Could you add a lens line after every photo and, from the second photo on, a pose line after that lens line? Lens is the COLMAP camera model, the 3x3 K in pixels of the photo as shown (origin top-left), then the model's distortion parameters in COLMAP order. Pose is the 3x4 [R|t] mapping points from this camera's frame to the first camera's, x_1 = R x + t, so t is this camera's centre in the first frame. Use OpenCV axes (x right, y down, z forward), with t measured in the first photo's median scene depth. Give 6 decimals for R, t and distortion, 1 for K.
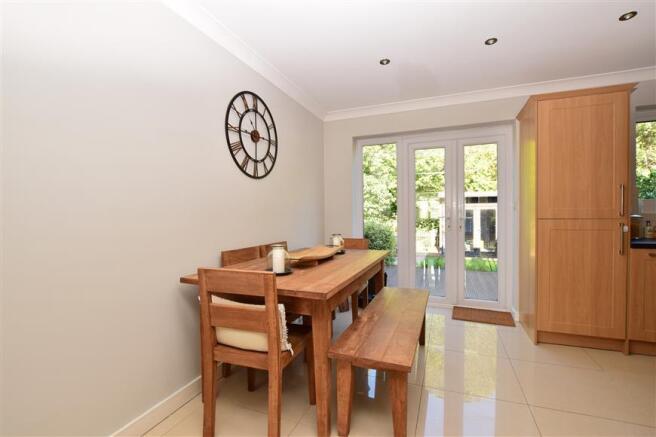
lens RADIAL K [[302.5, 0, 328.1], [0, 302.5, 219.8], [0, 0, 1]] dist [-0.026805, 0.000263]
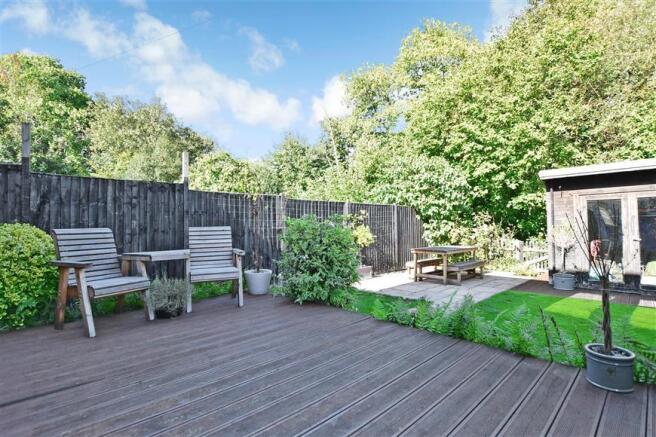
lens RADIAL K [[322.2, 0, 329.4], [0, 322.2, 219.4], [0, 0, 1]] dist [-0.017886, -0.000819]
pose [[0.913190, -0.016774, -0.407189, 0.219255], [0.002467, 0.999362, -0.035636, 0.015288], [0.407527, 0.031538, 0.912648, 0.278820]]
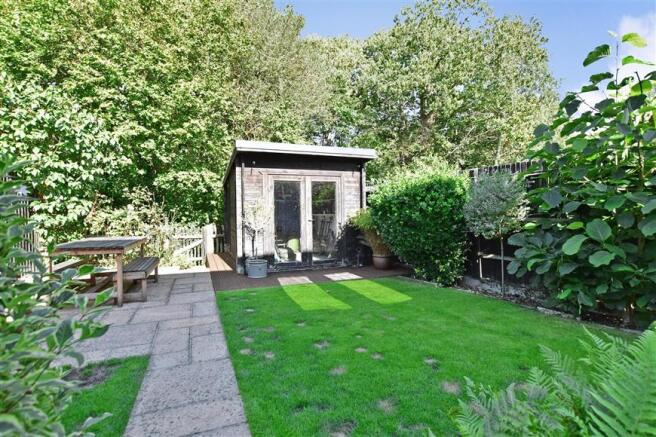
lens RADIAL K [[322.2, 0, 331.3], [0, 322.2, 218.5], [0, 0, 1]] dist [-0.017886, -0.000819]
pose [[0.727225, -0.018365, 0.686154, 0.119501], [0.016114, 0.999823, 0.009681, 0.022414], [-0.686210, 0.004016, 0.727392, 0.479316]]
